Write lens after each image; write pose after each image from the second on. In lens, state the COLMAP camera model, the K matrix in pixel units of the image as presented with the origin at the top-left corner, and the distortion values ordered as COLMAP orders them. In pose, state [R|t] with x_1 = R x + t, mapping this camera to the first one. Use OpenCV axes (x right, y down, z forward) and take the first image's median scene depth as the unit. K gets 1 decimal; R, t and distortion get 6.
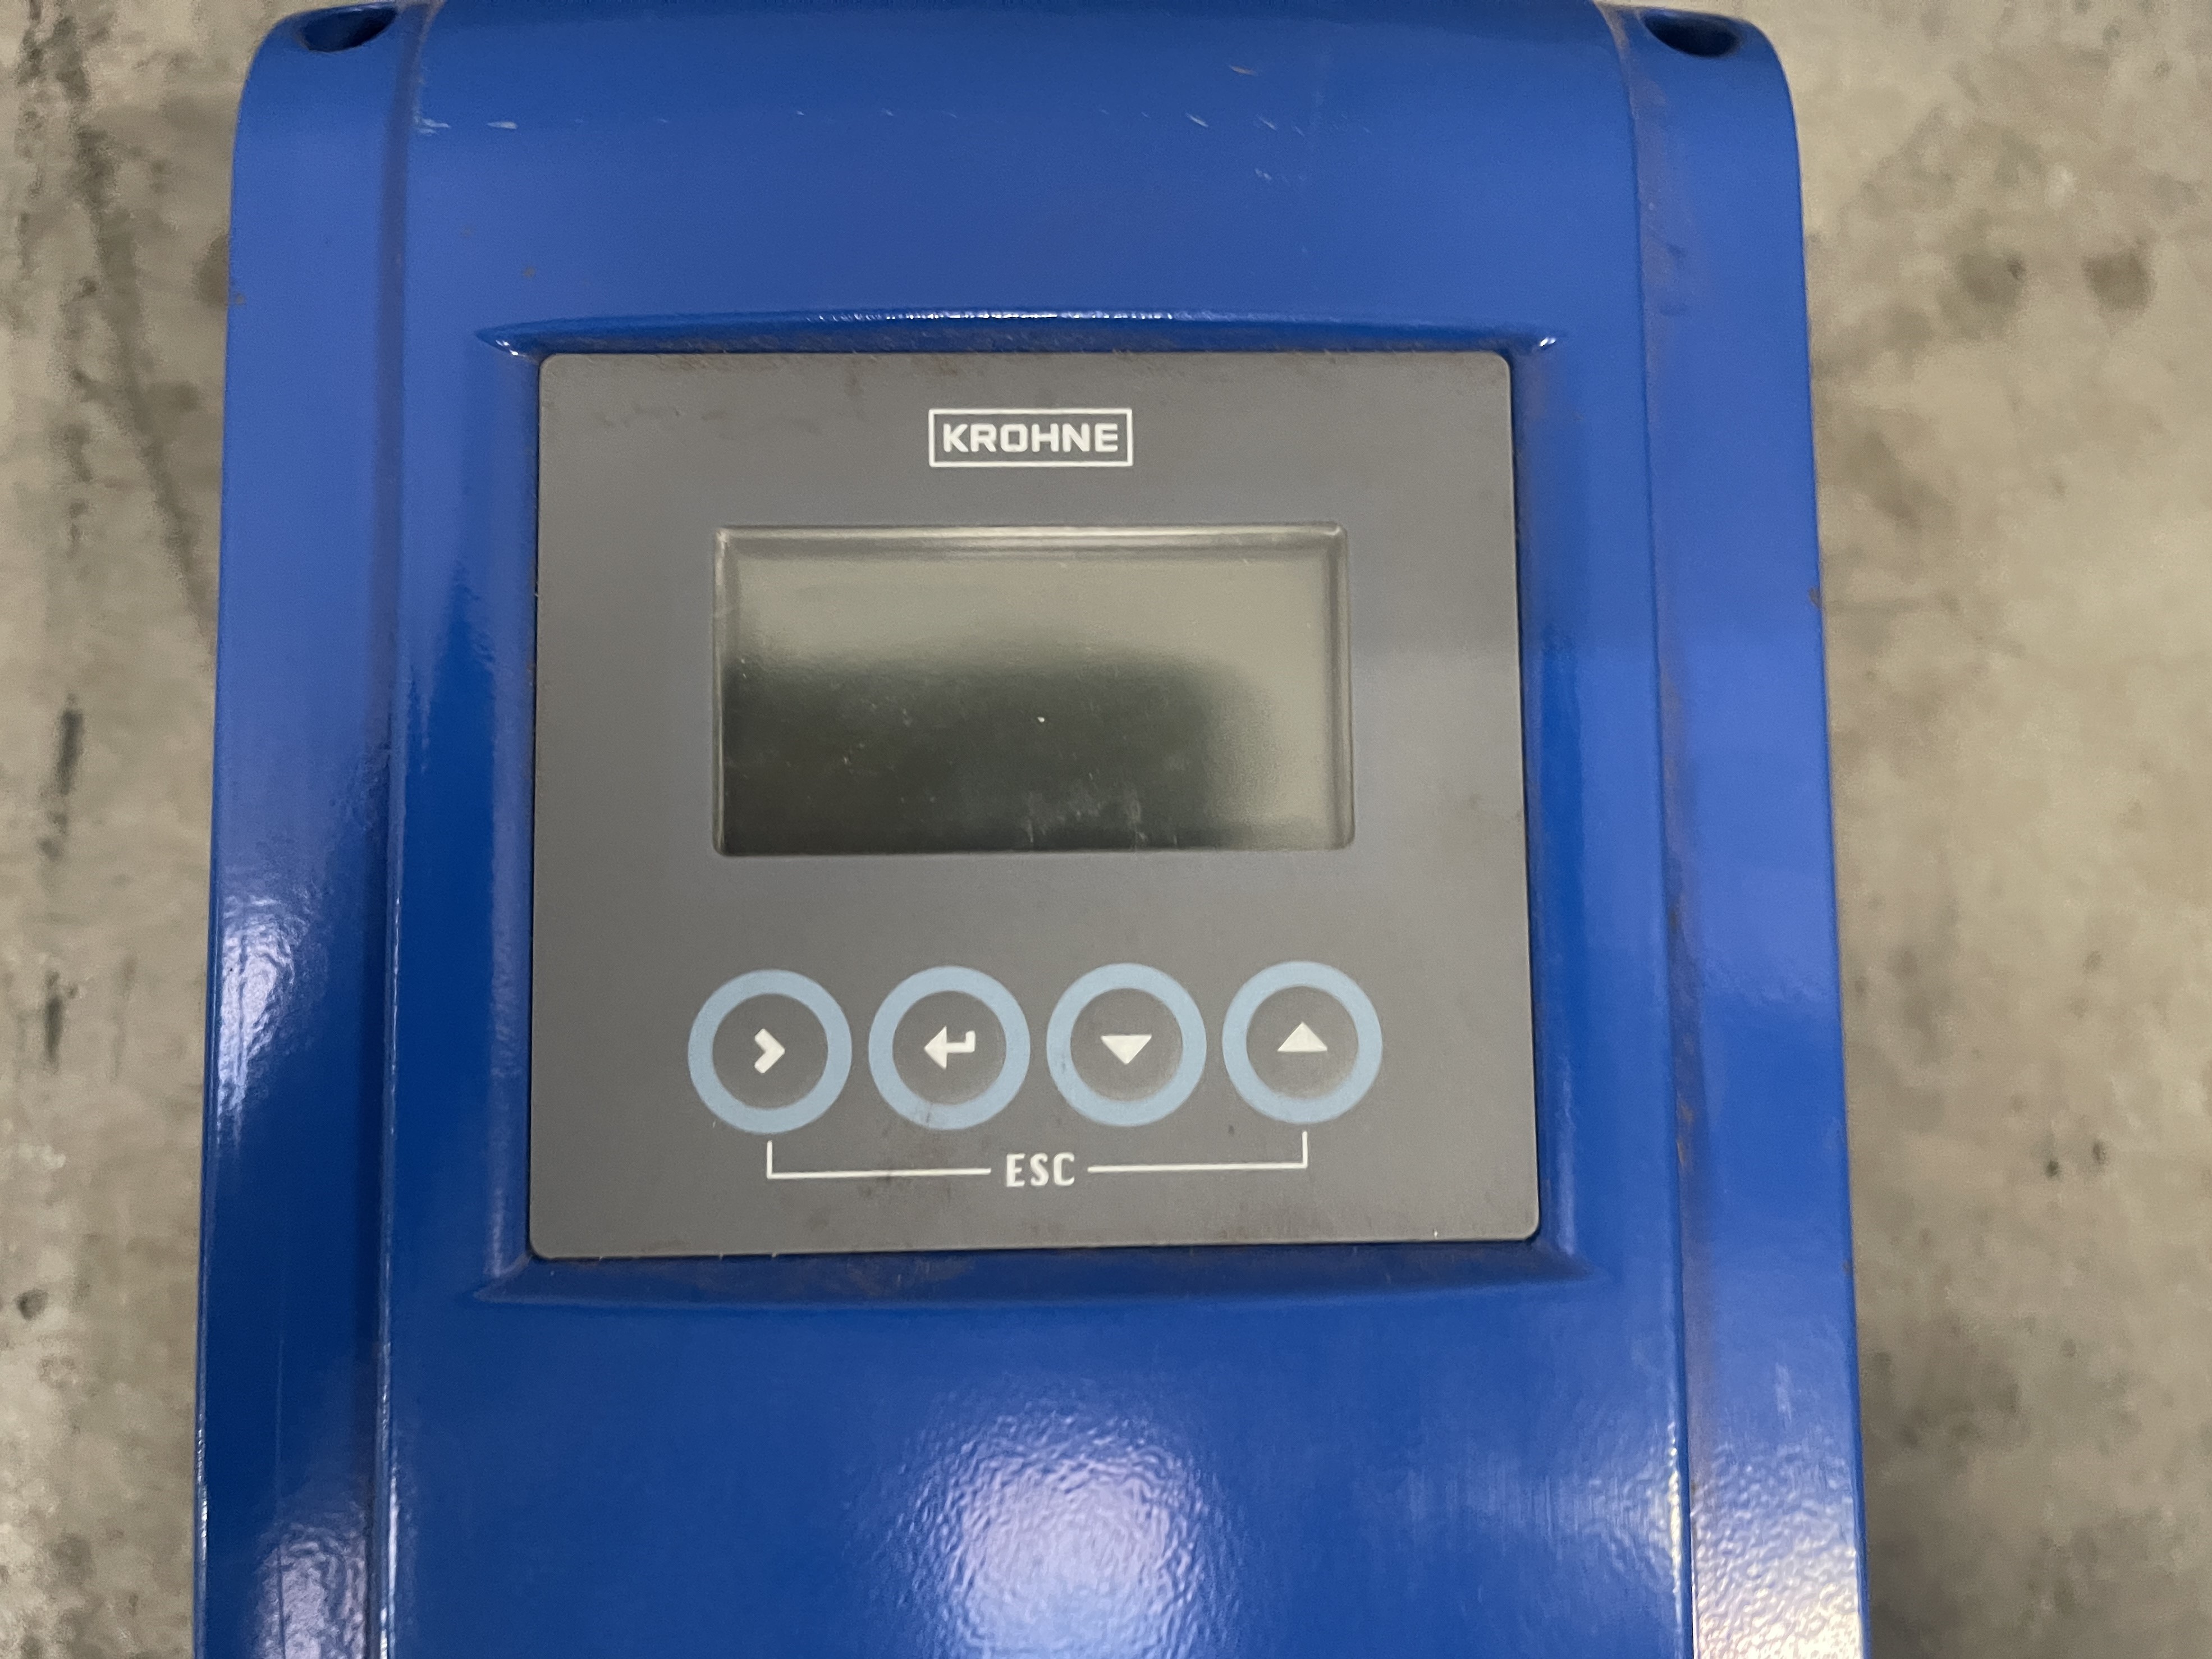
lens RADIAL K [[1687.8, 0, 1108.5], [0, 1687.8, 824.7], [0, 0, 1]] dist [0.093485, -0.158522]
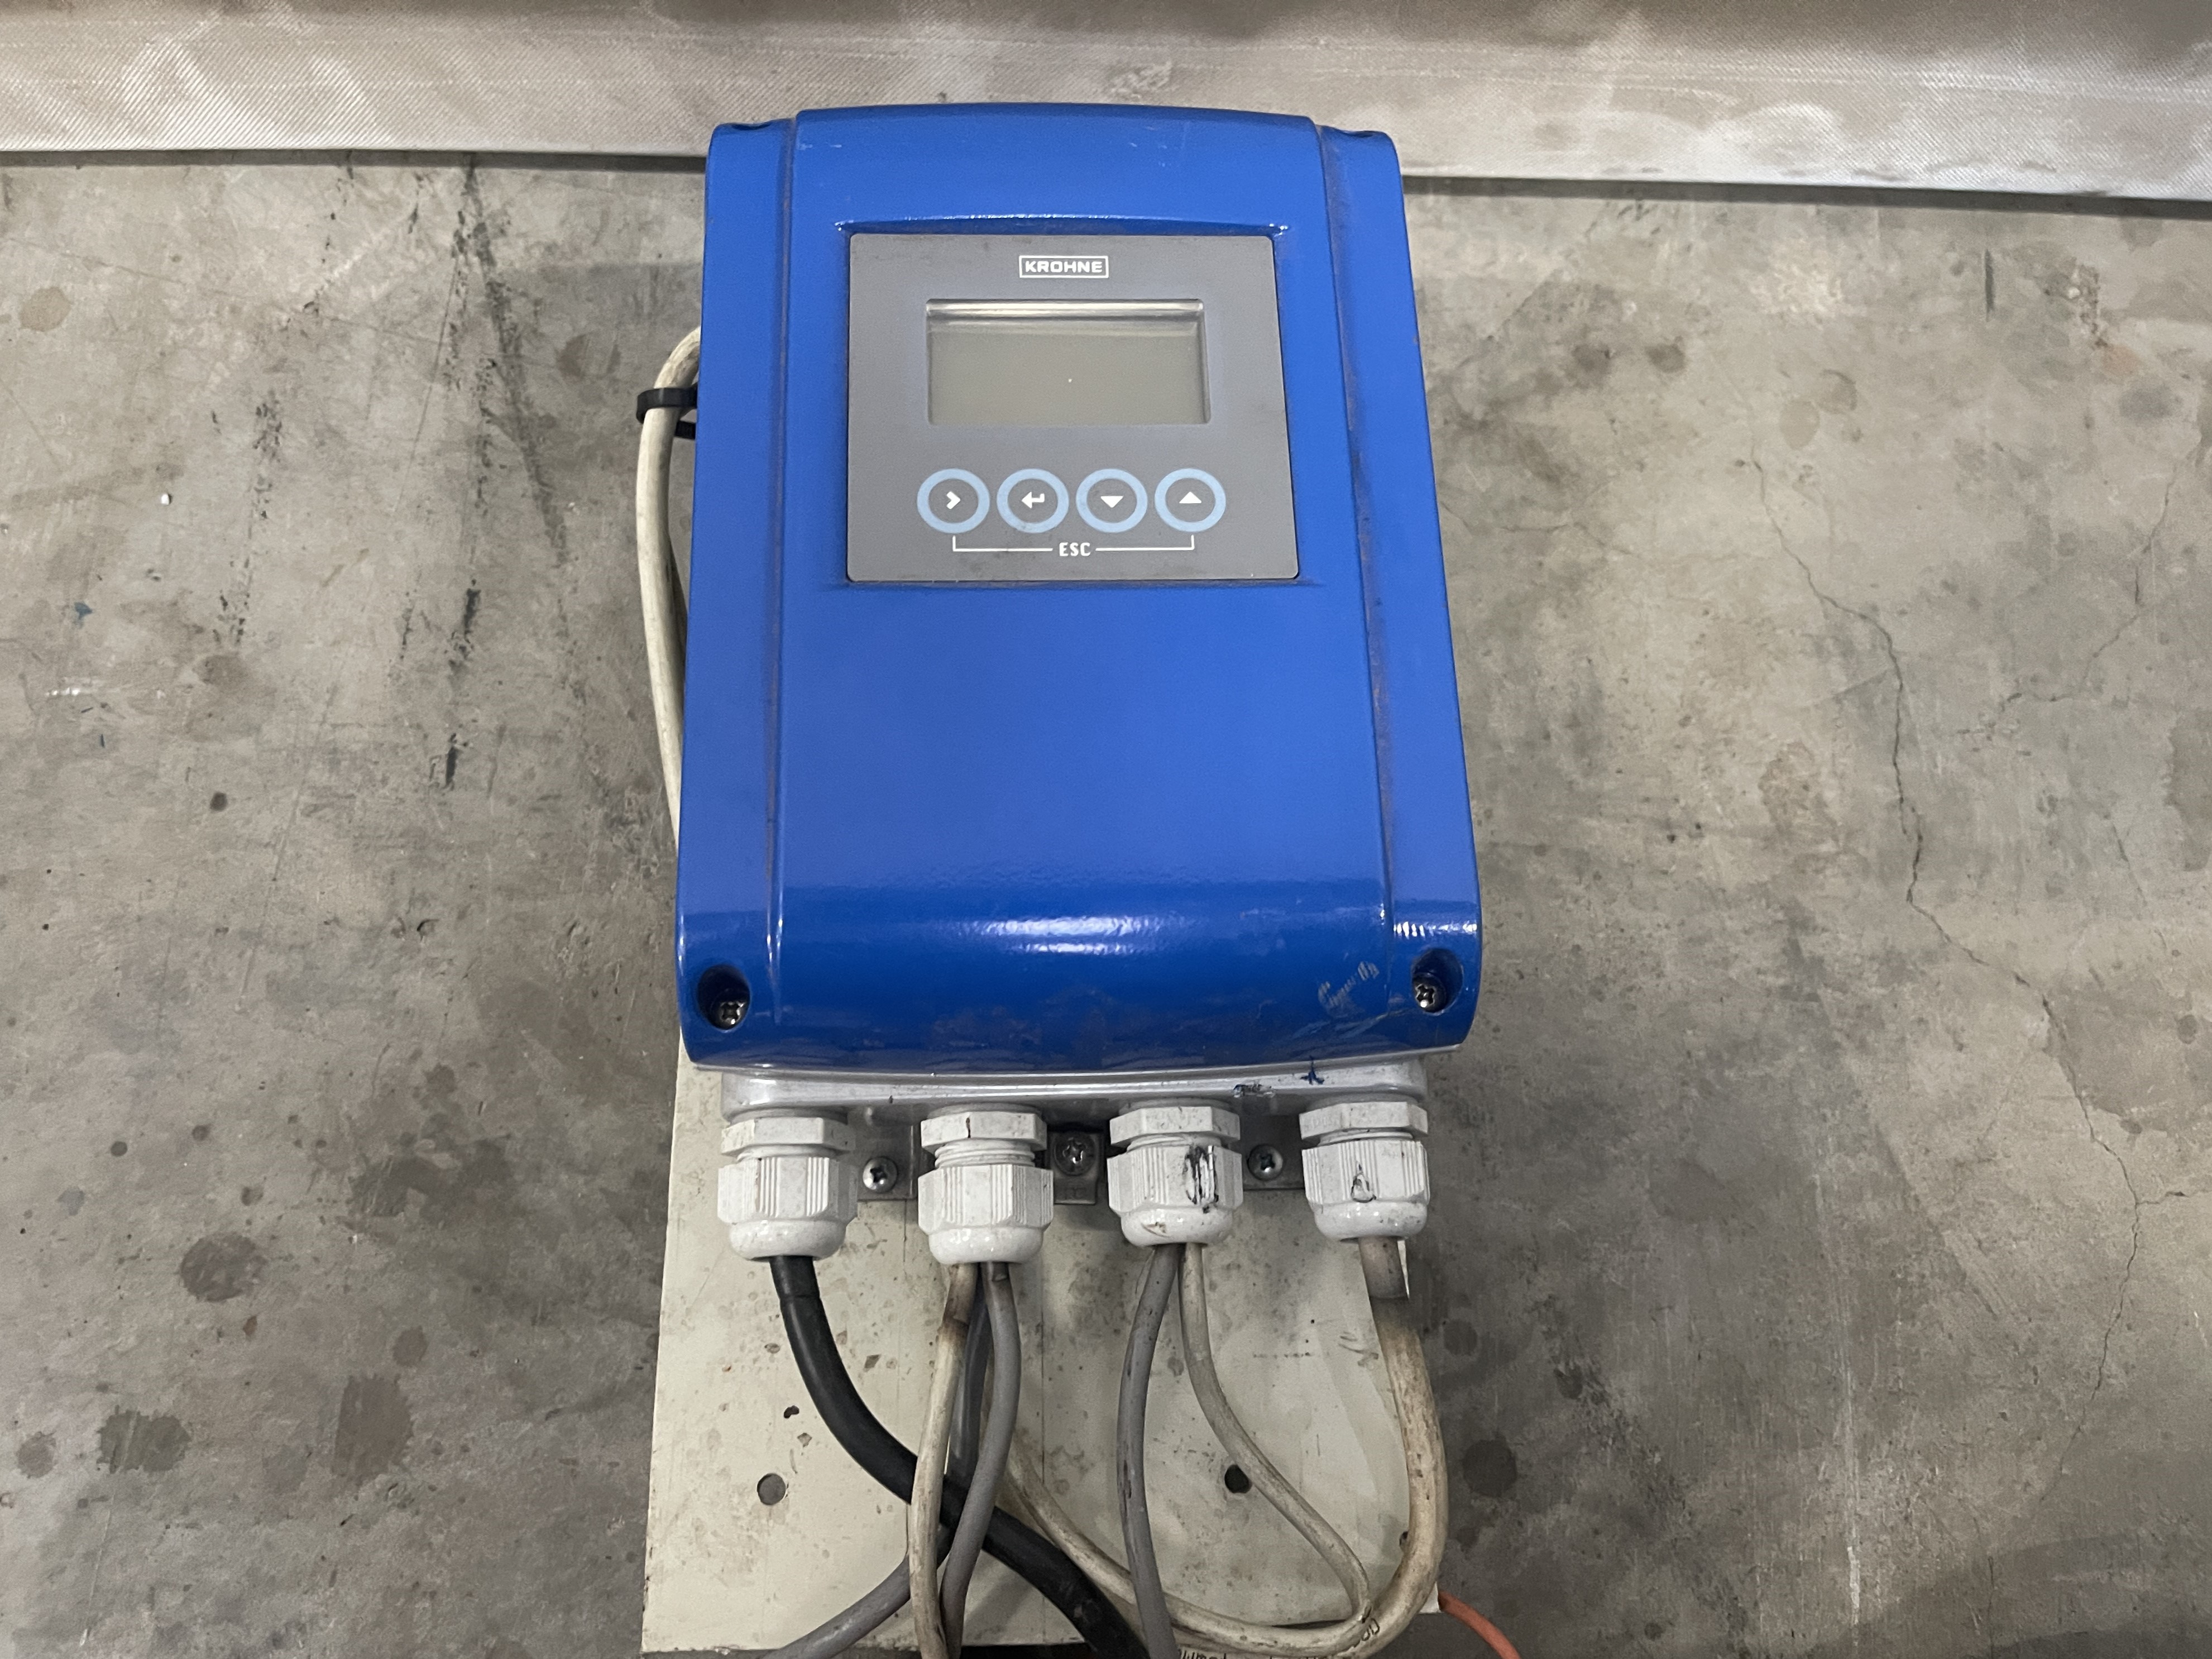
lens RADIAL K [[1662.8, 0, 1123.2], [0, 1662.8, 832.3], [0, 0, 1]] dist [0.003561, 0.000123]
pose [[0.999275, -0.017473, 0.033840, -0.029378], [0.025061, 0.970751, -0.238776, 0.562584], [-0.028678, 0.239451, 0.970485, -0.535970]]
